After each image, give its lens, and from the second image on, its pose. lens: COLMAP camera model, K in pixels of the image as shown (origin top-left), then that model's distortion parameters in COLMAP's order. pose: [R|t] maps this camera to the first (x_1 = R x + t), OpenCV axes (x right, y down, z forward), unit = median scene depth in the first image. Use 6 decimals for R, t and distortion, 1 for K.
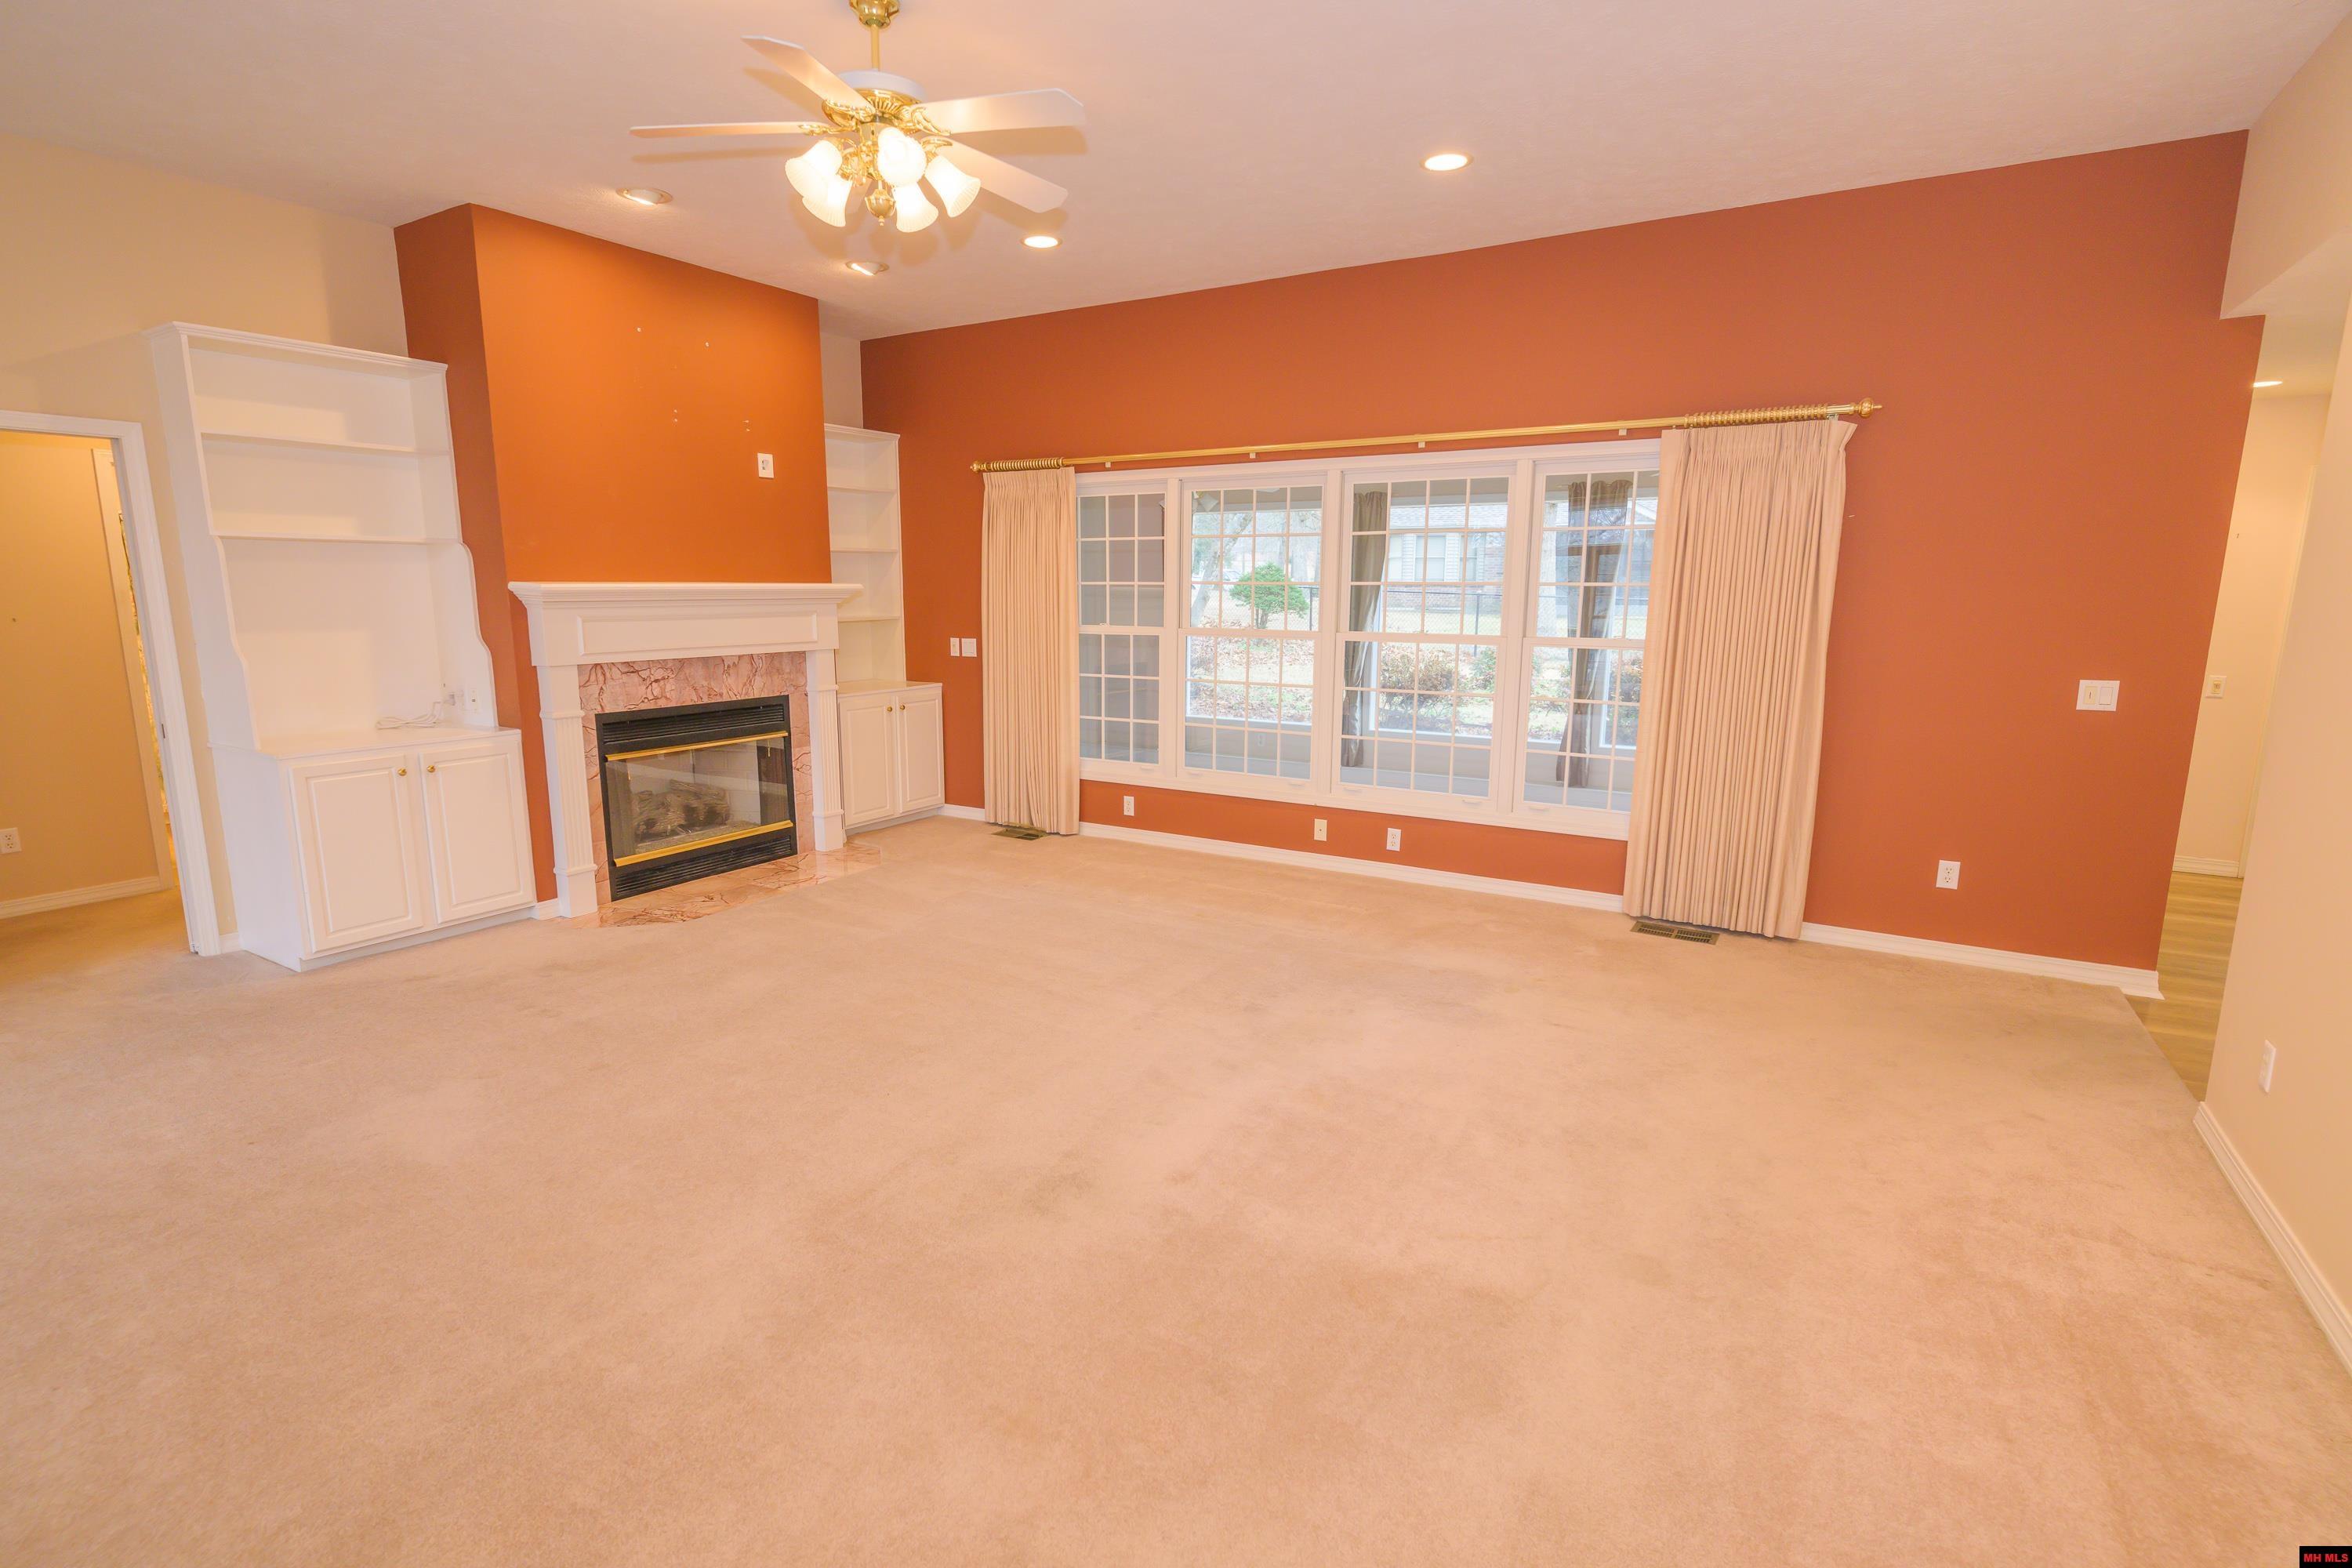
lens RADIAL K [[1112.2, 0, 1146.5], [0, 1112.2, 778.7], [0, 0, 1]] dist [-0.003506, -0.000105]
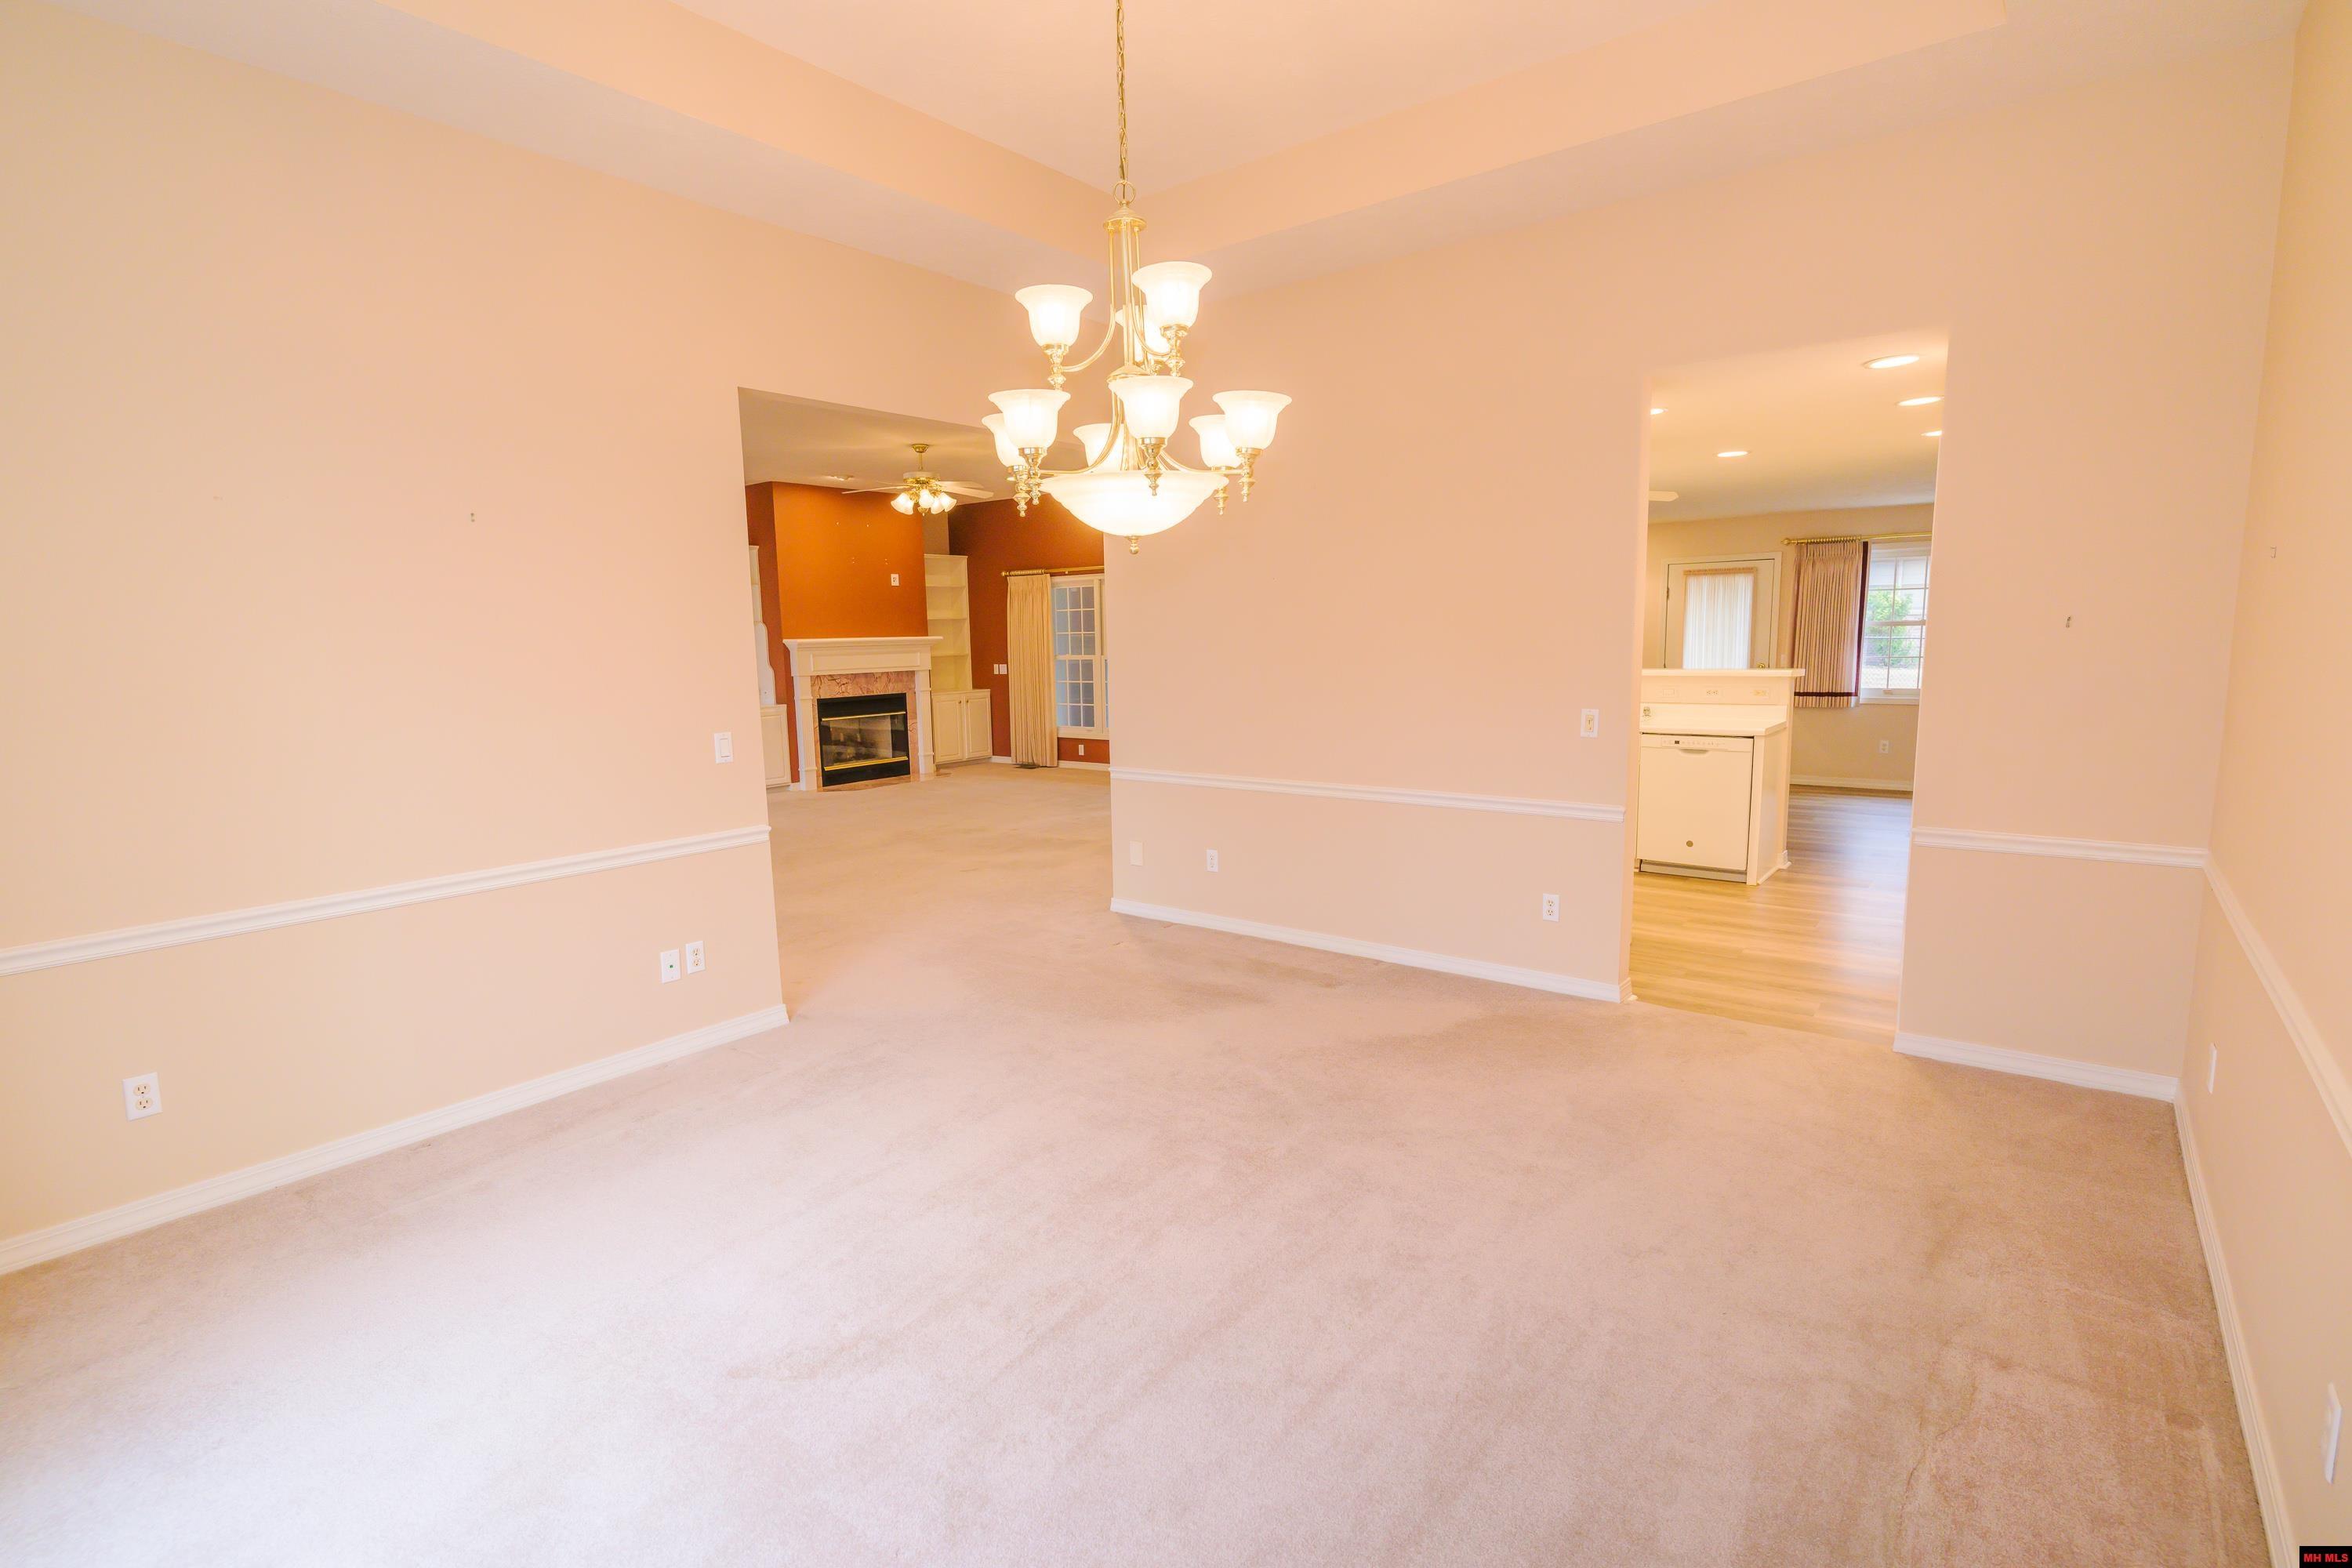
lens RADIAL K [[1113.5, 0, 1169.4], [0, 1113.5, 781.4], [0, 0, 1]] dist [-0.002066, 0.000811]
pose [[0.993322, -0.008210, -0.115083, 0.374578], [0.003782, 0.999246, -0.038636, 0.161727], [0.115314, 0.037943, 0.992604, -0.918083]]
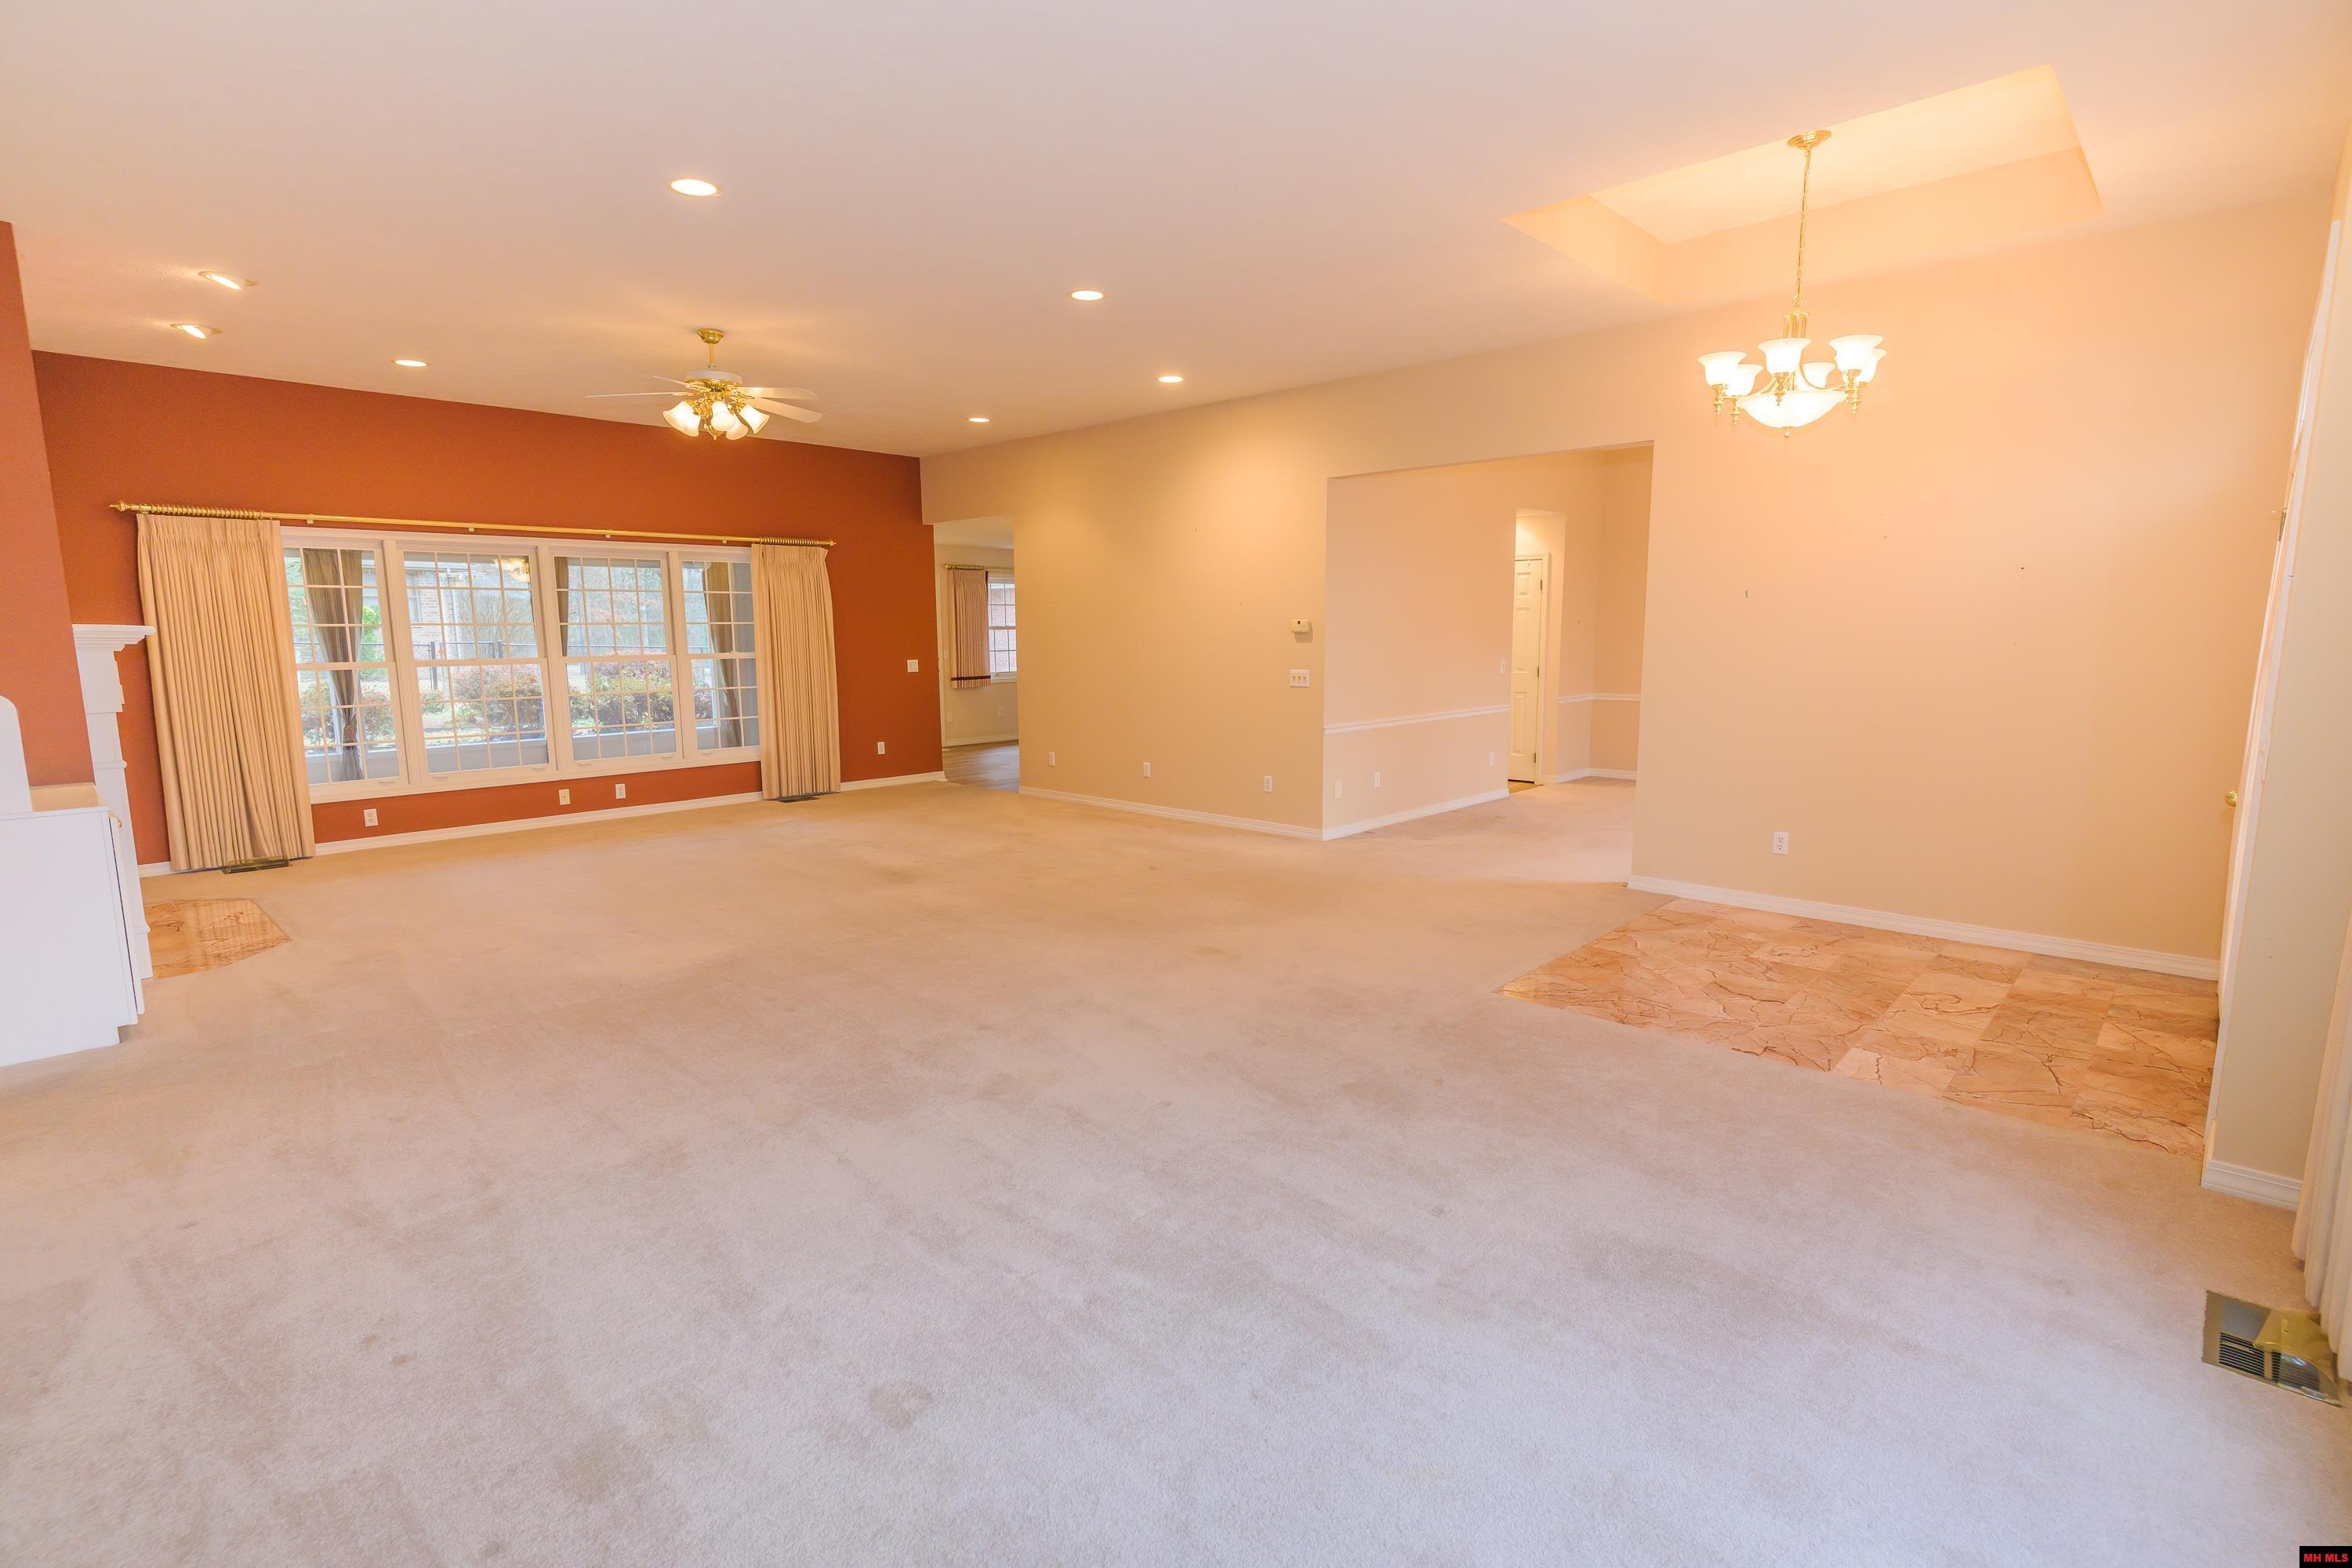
lens RADIAL K [[1129.6, 0, 1176.0], [0, 1129.6, 784.0], [0, 0, 1]] dist [0.001139, 0.001181]
pose [[0.206512, -0.141756, 0.968121, -1.037575], [0.175278, 0.978803, 0.105931, 0.013479], [-0.962616, 0.147815, 0.226981, -0.076316]]
